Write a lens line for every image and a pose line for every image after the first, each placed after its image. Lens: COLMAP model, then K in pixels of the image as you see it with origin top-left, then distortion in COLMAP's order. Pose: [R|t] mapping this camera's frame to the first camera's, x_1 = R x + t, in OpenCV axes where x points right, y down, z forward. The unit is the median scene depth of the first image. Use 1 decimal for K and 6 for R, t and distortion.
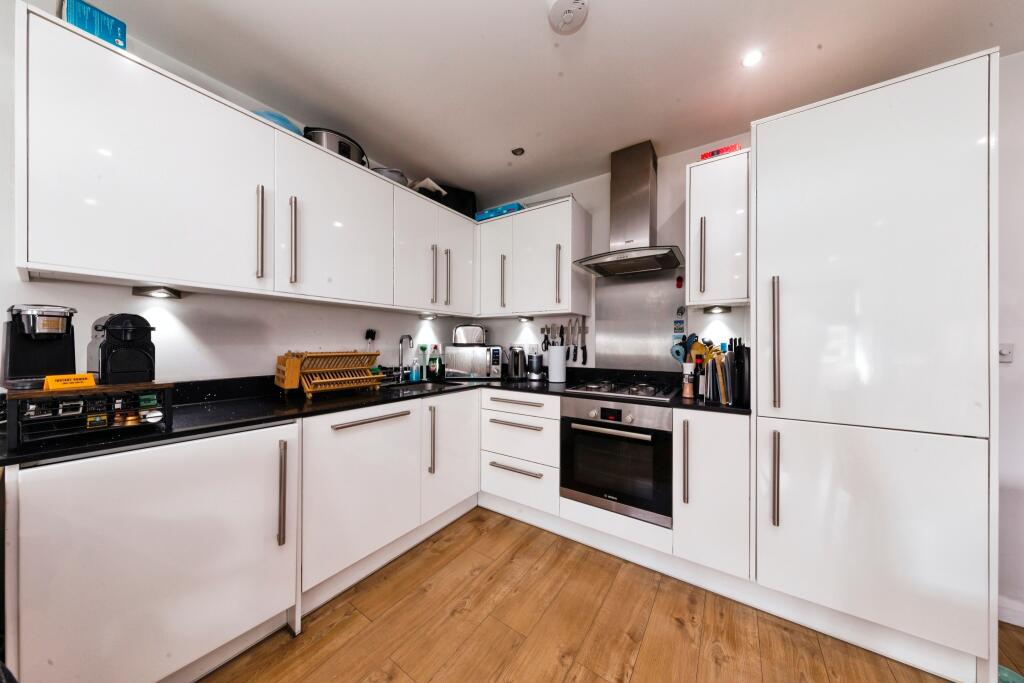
lens RADIAL K [[322.0, 0, 511.7], [0, 322.0, 344.5], [0, 0, 1]] dist [0.005509, -0.000568]
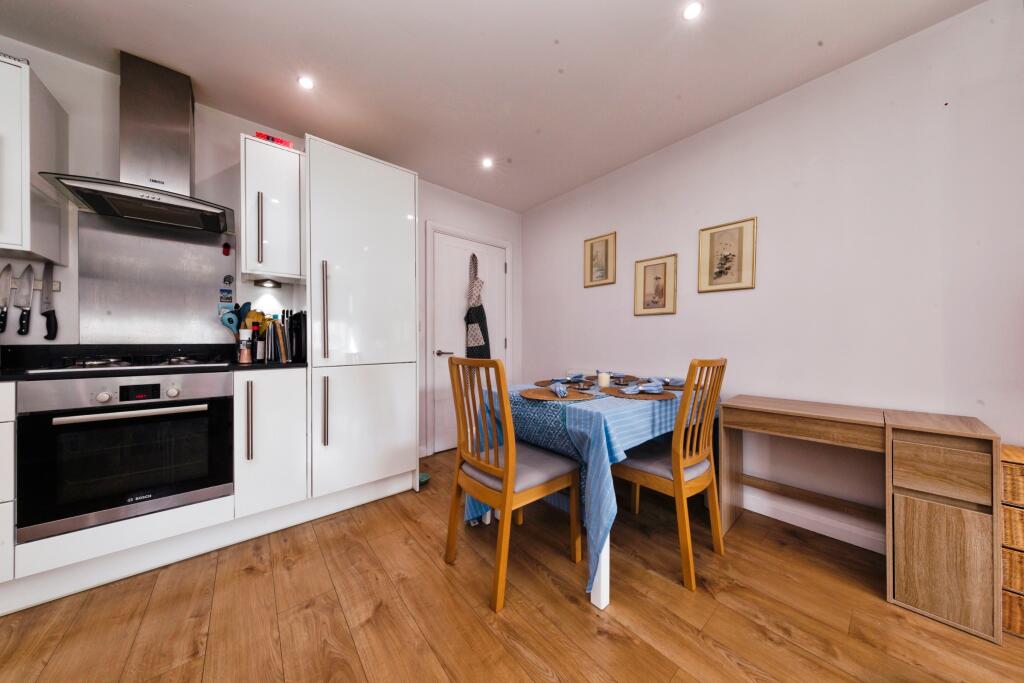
lens RADIAL K [[322.0, 0, 508.9], [0, 322.0, 343.0], [0, 0, 1]] dist [0.005509, -0.000568]
pose [[0.280791, -0.010010, 0.959717, -0.188291], [0.003729, 0.999949, 0.009338, 0.089019], [-0.959762, 0.000957, 0.280814, -0.081950]]
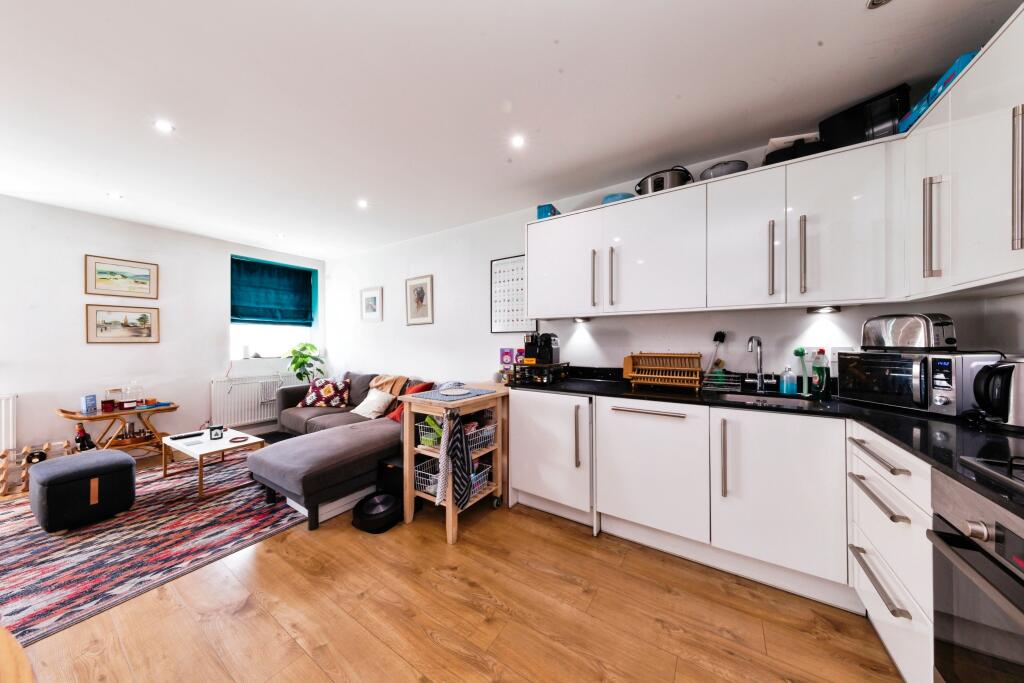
lens RADIAL K [[322.0, 0, 509.3], [0, 322.0, 340.8], [0, 0, 1]] dist [0.005509, -0.000568]
pose [[0.023613, -0.006689, -0.999699, 0.626876], [-0.000184, 0.999978, -0.006696, -0.014822], [0.999721, 0.000342, 0.023611, 0.404223]]
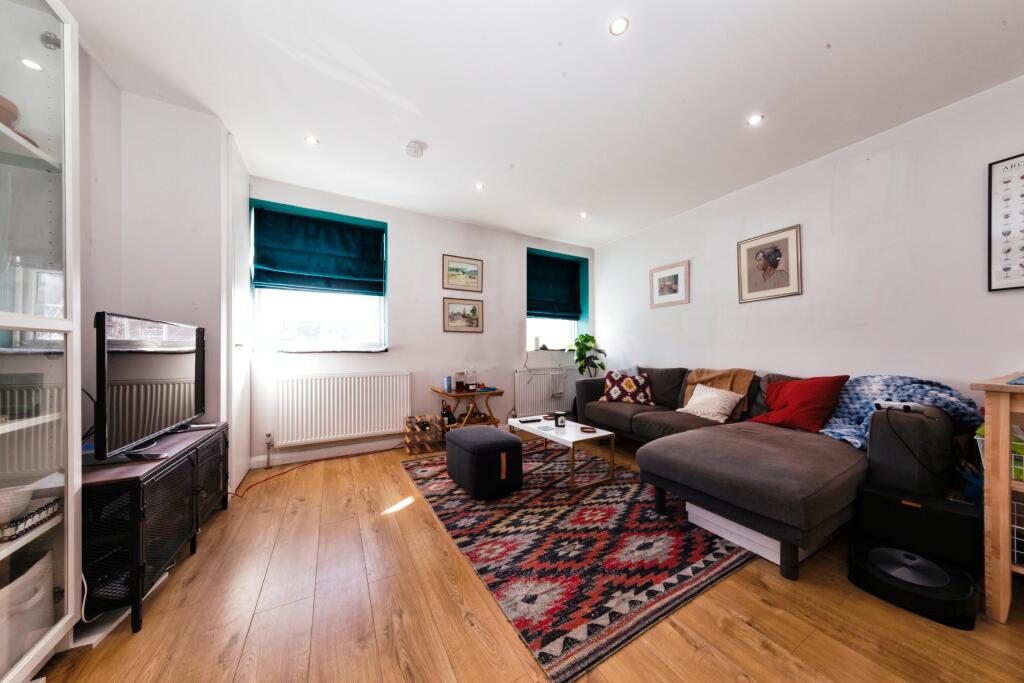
lens RADIAL K [[322.0, 0, 513.1], [0, 322.0, 351.4], [0, 0, 1]] dist [0.005509, -0.000568]
pose [[-0.446575, -0.008655, -0.894704, 0.427897], [0.000939, 0.999948, -0.010141, 0.125235], [0.894746, -0.005369, -0.446544, -0.517766]]
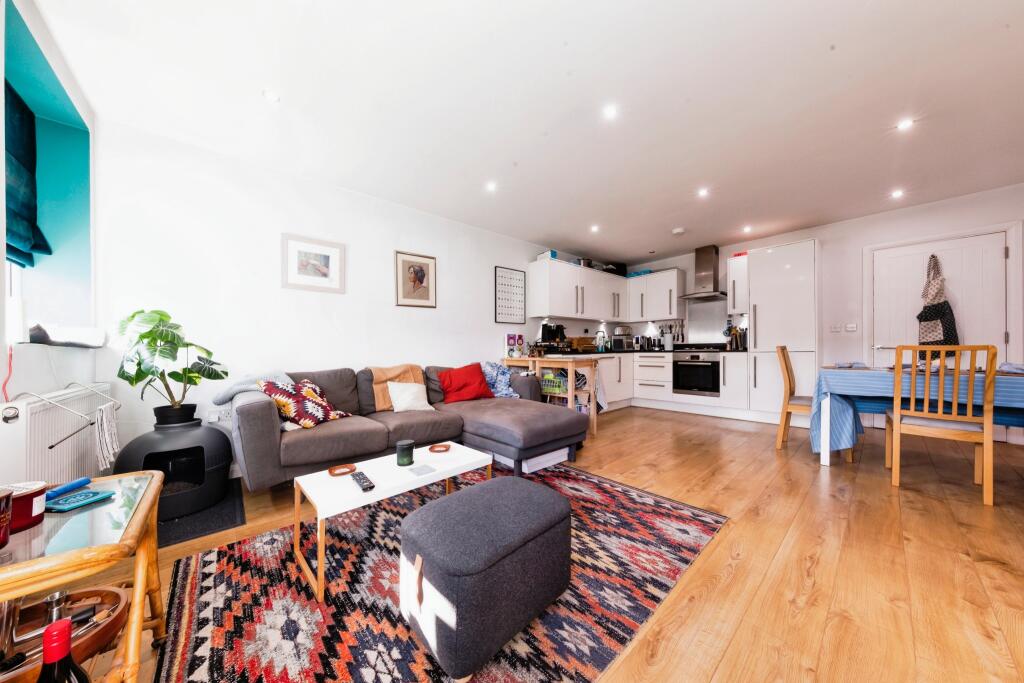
lens RADIAL K [[322.0, 0, 513.0], [0, 322.0, 351.5], [0, 0, 1]] dist [0.005509, -0.000568]
pose [[0.968754, -0.015981, -0.247508, -0.449170], [0.017124, 0.999850, 0.002467, 0.131344], [0.247432, -0.006628, 0.968883, -1.804076]]
